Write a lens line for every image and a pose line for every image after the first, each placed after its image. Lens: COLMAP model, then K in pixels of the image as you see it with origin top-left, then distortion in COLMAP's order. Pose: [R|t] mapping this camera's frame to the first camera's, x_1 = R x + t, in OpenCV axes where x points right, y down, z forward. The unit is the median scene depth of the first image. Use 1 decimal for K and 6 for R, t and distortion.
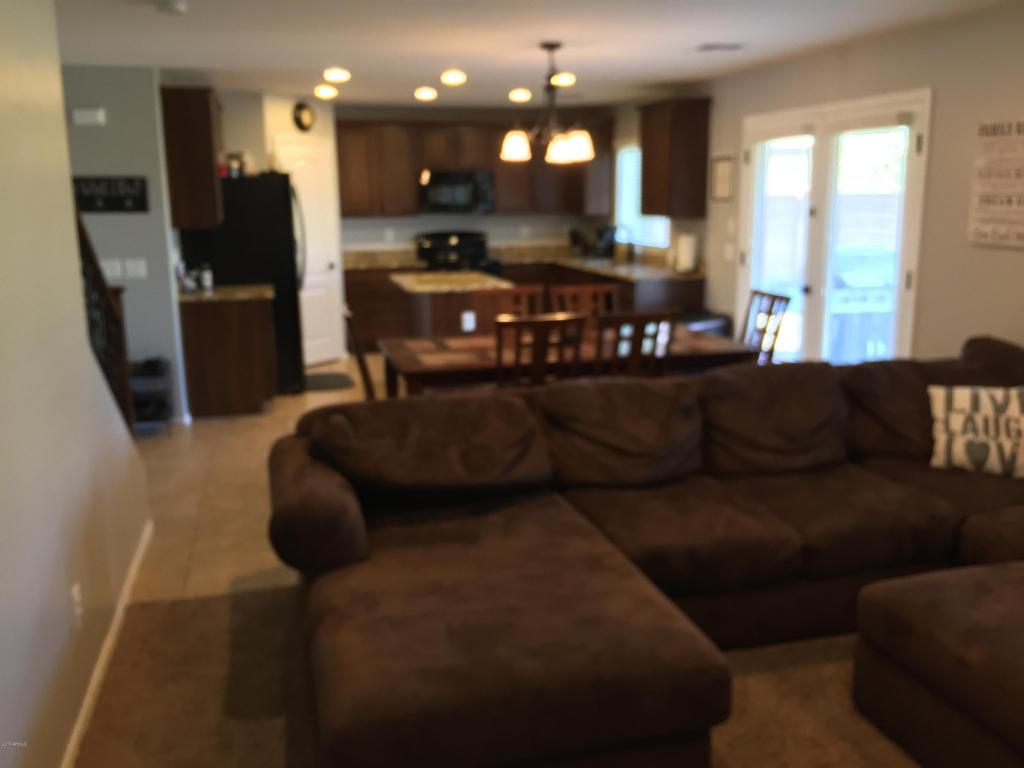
lens RADIAL K [[897.1, 0, 501.5], [0, 897.1, 382.6], [0, 0, 1]] dist [0.067569, -0.109277]
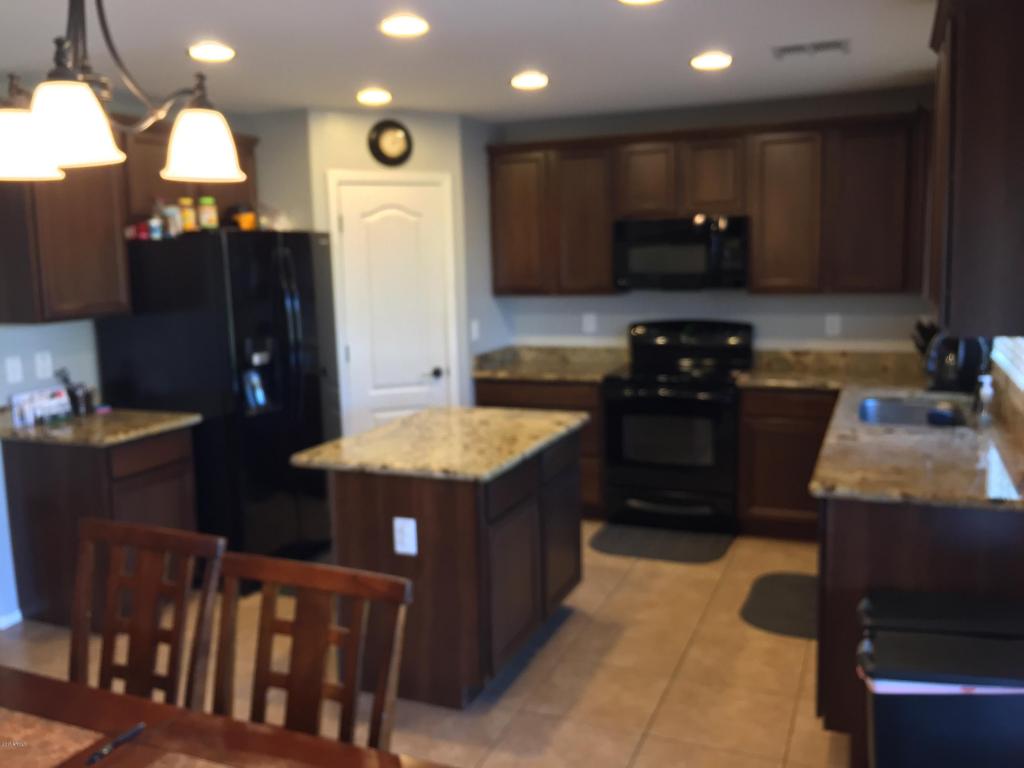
lens RADIAL K [[897.1, 0, 509.8], [0, 897.1, 376.3], [0, 0, 1]] dist [0.067569, -0.109277]
pose [[0.800776, 0.072160, -0.594601, 0.257610], [-0.110865, 0.993420, -0.028747, -0.132794], [0.588614, 0.088940, 0.803507, 0.603869]]
